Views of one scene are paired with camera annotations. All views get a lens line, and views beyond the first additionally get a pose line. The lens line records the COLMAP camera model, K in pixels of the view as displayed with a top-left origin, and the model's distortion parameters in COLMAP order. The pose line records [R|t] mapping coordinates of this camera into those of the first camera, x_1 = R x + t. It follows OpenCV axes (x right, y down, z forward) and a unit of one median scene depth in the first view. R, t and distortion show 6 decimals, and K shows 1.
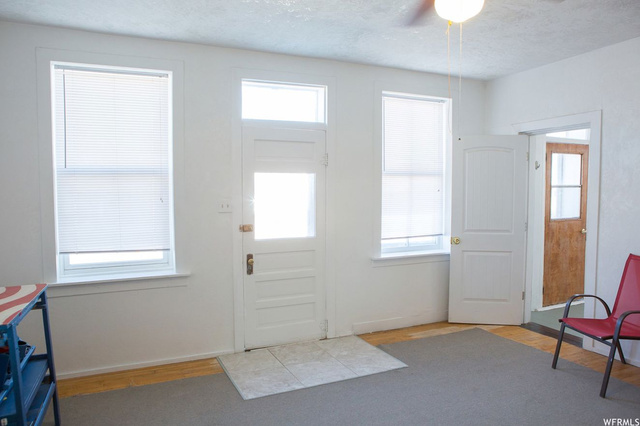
lens RADIAL K [[455.5, 0, 322.2], [0, 455.5, 207.0], [0, 0, 1]] dist [-0.077974, 0.067416]
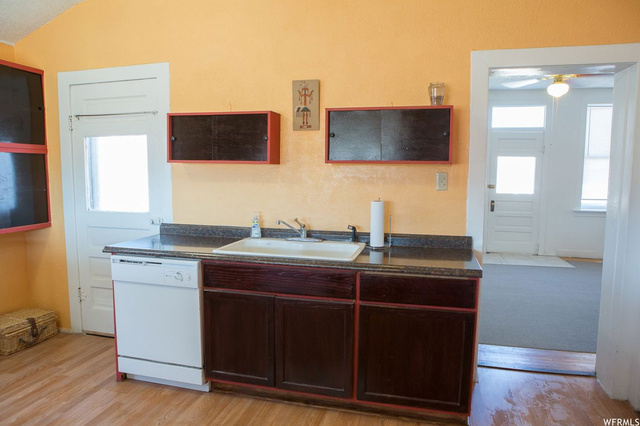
lens RADIAL K [[455.5, 0, 318.5], [0, 455.5, 209.1], [0, 0, 1]] dist [-0.077974, 0.067416]
pose [[0.781939, 0.074019, -0.618945, 0.427086], [-0.044296, 0.997013, 0.063271, 0.053324], [0.621779, -0.022057, 0.782882, -0.887471]]
